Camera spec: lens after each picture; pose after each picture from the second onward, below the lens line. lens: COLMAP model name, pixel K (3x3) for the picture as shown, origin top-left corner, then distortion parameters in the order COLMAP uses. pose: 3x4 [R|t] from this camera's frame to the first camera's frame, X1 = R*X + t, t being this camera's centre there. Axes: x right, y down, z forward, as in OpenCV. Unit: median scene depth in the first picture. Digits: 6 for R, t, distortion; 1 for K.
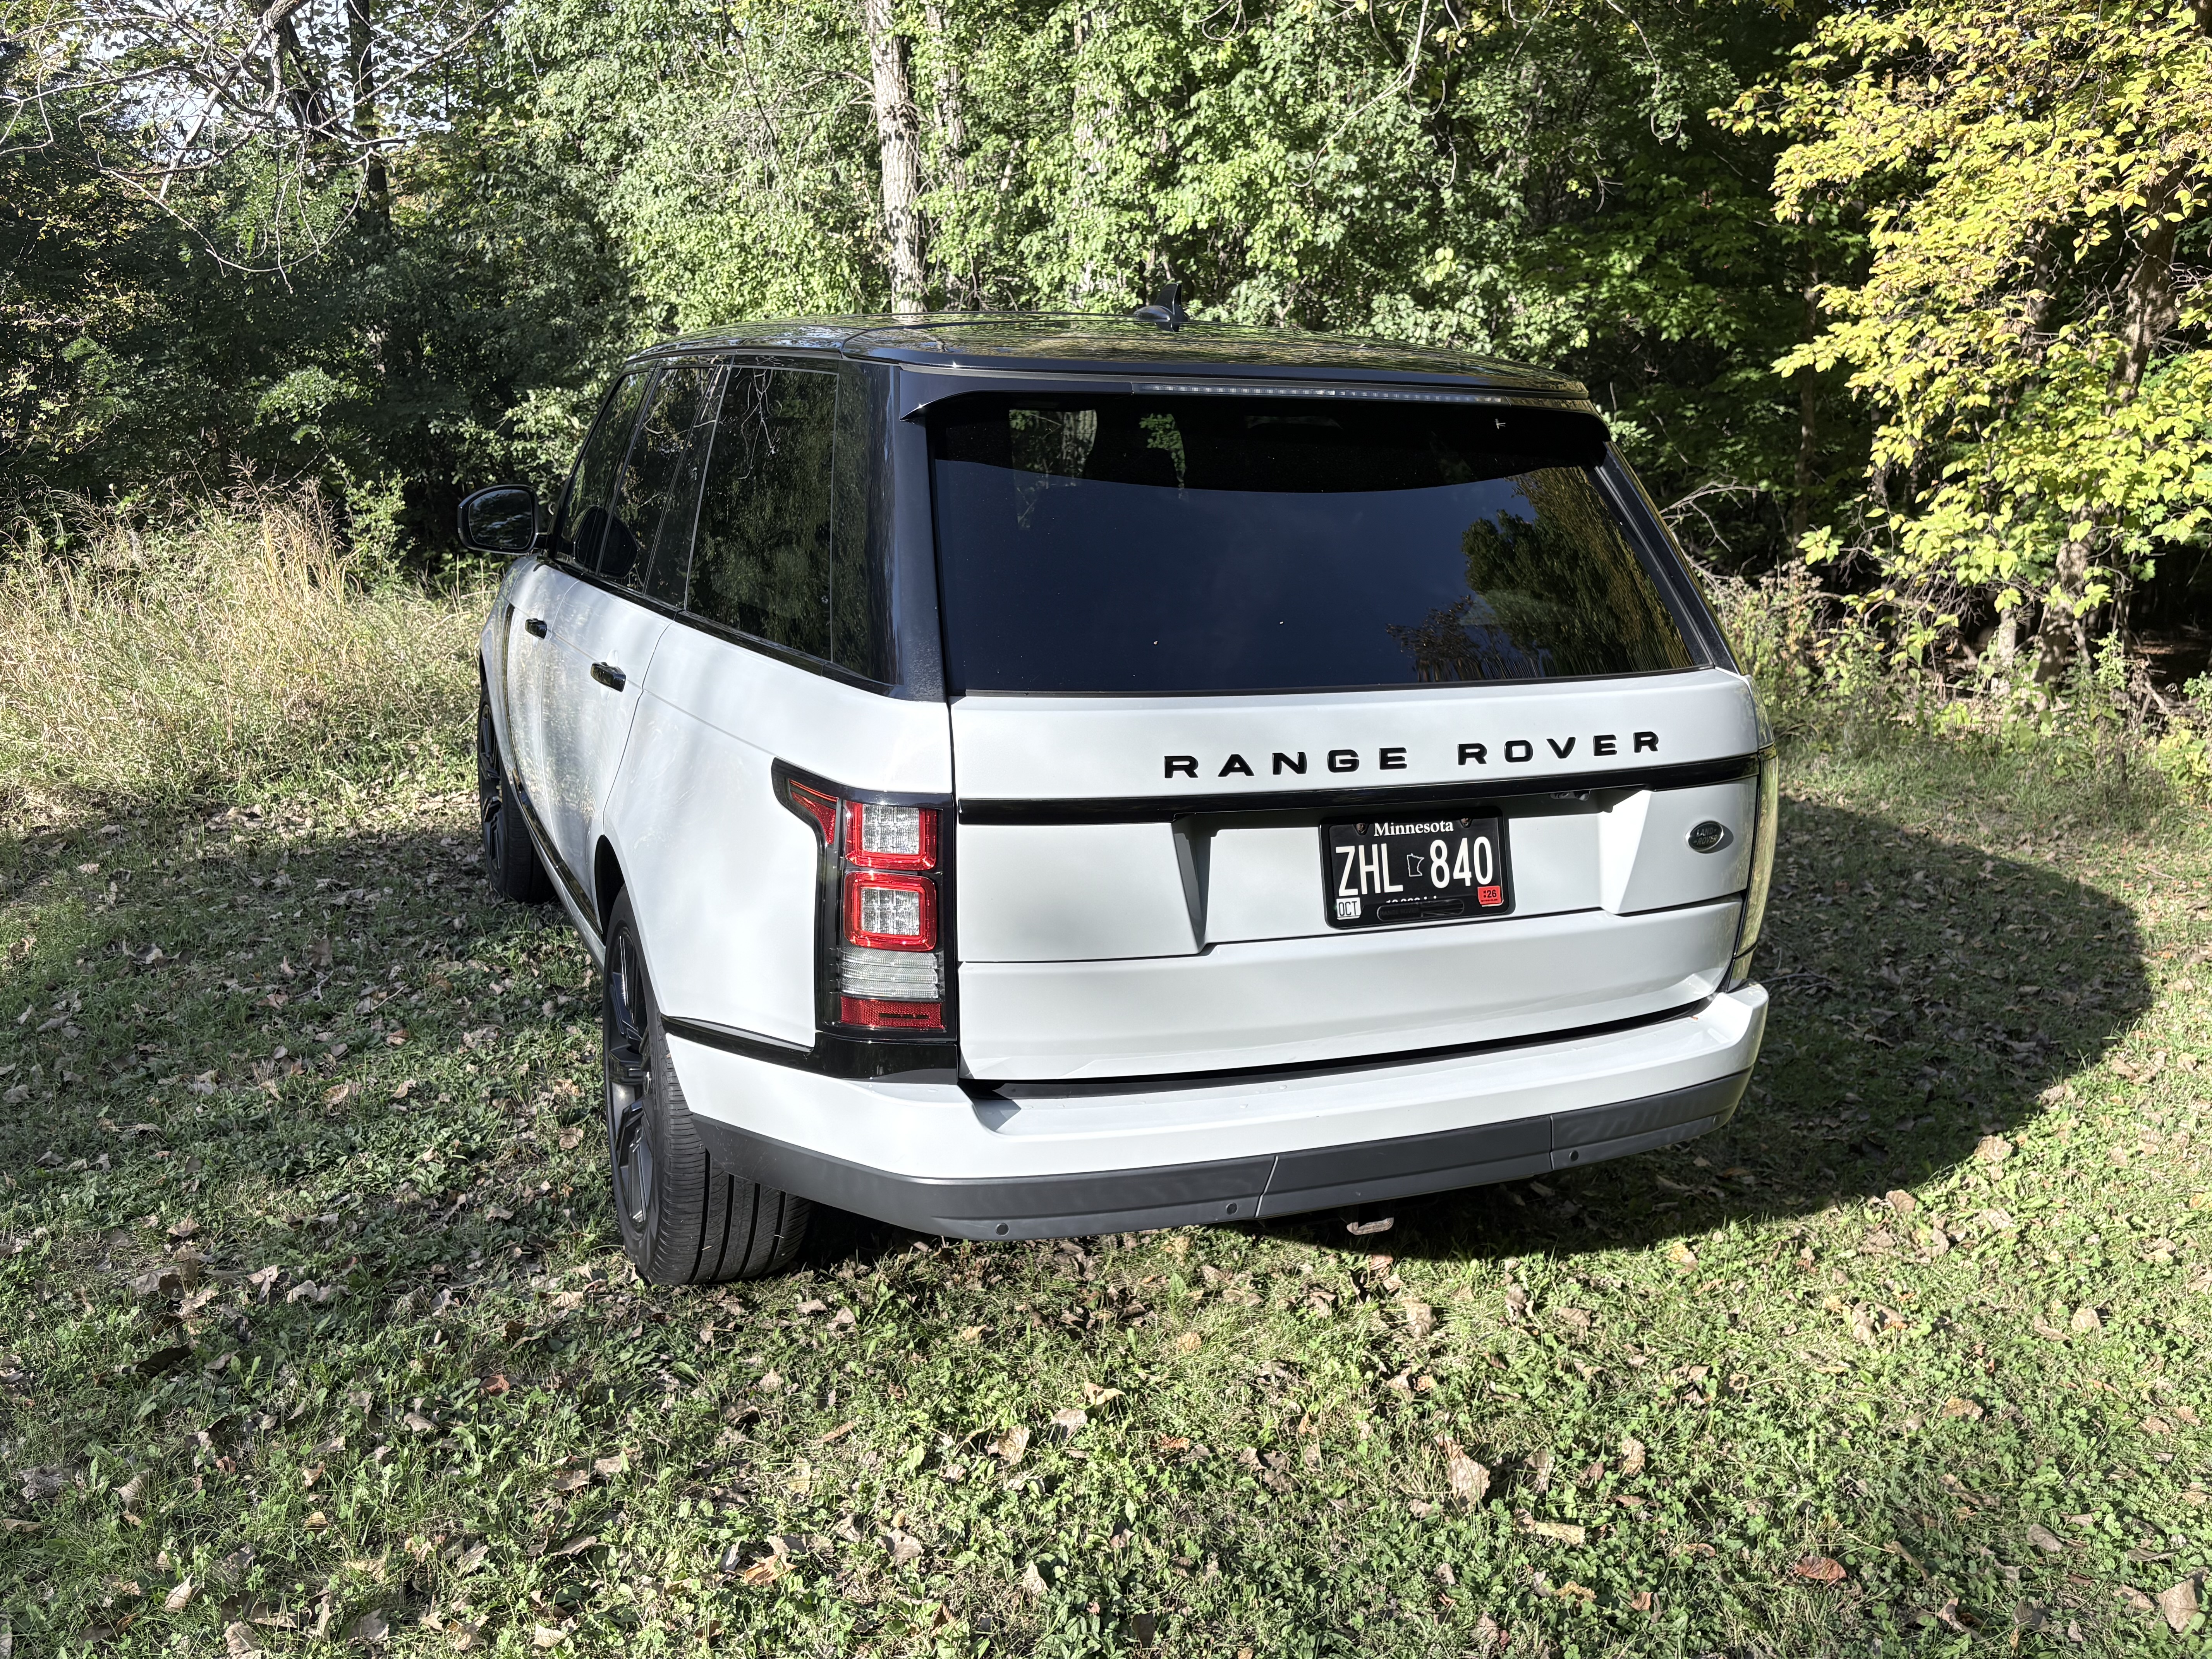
lens RADIAL K [[1793.3, 0, 1101.8], [0, 1793.3, 822.1], [0, 0, 1]] dist [0.059206, -0.062846]
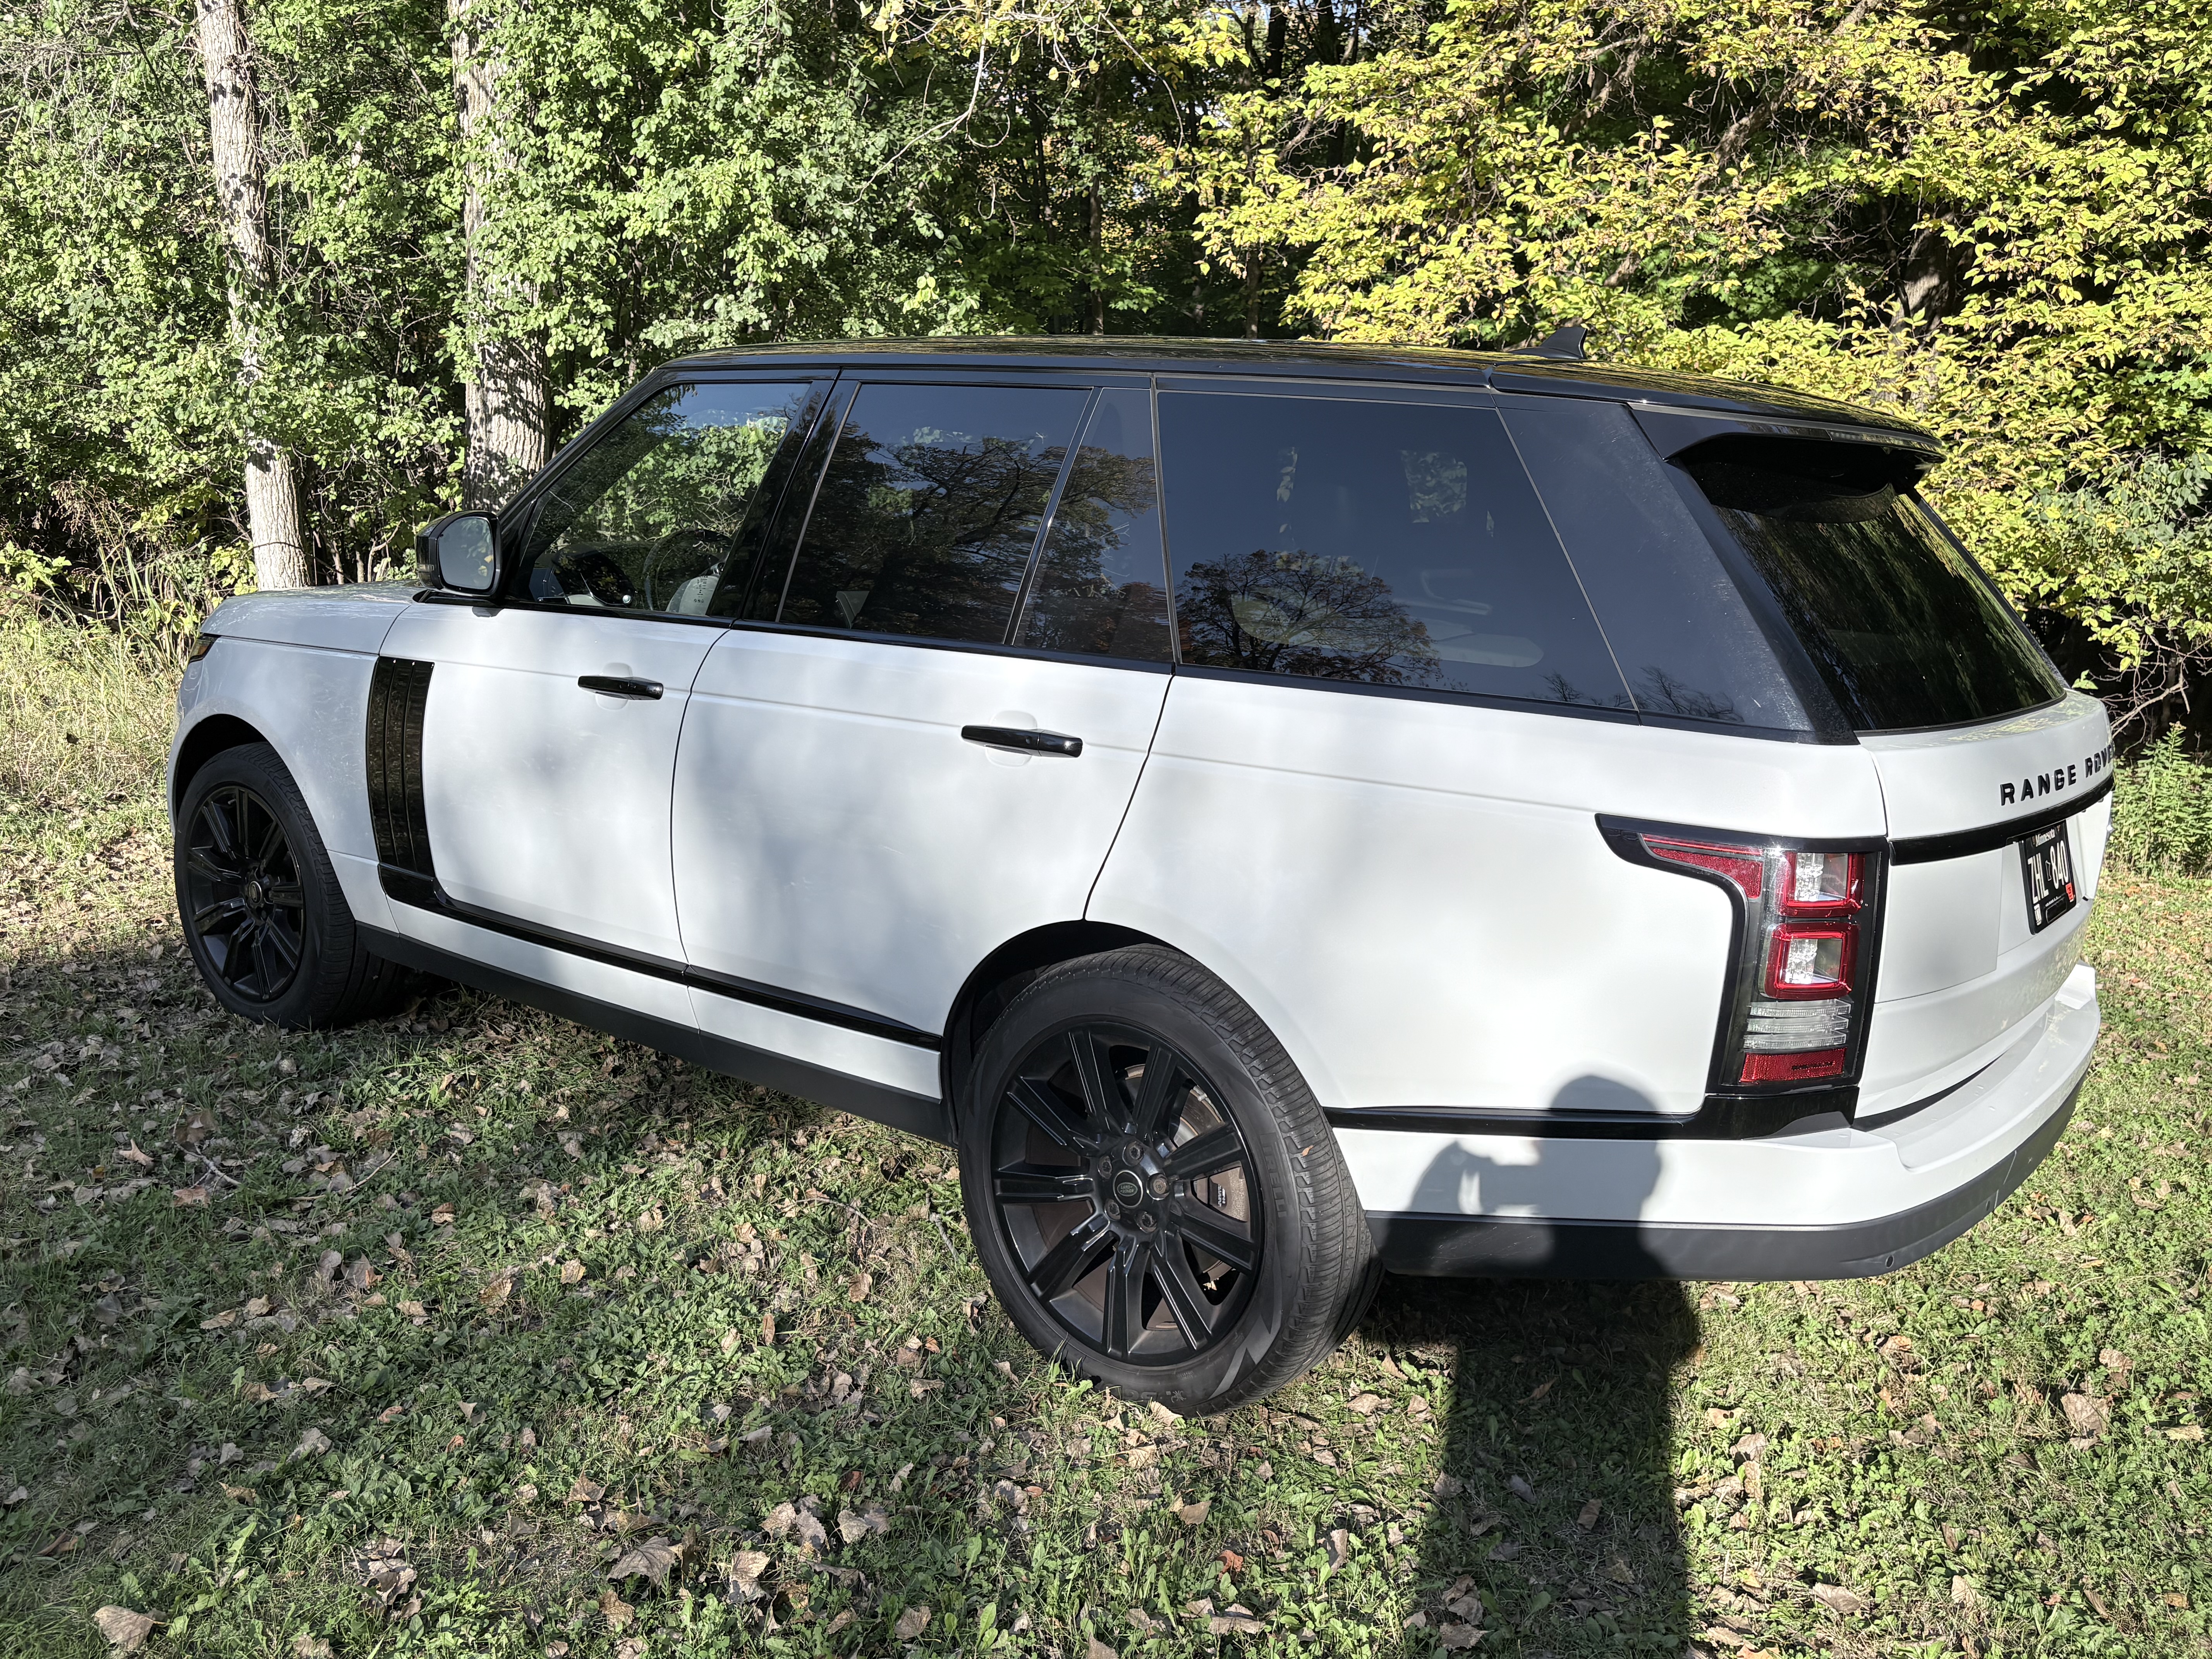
lens RADIAL K [[1793.3, 0, 1113.3], [0, 1793.3, 820.1], [0, 0, 1]] dist [0.059206, -0.062846]
pose [[0.882313, -0.068863, 0.465598, -0.211206], [0.074544, 0.997198, 0.006227, -0.014173], [-0.464722, 0.029214, 0.884975, 0.070384]]
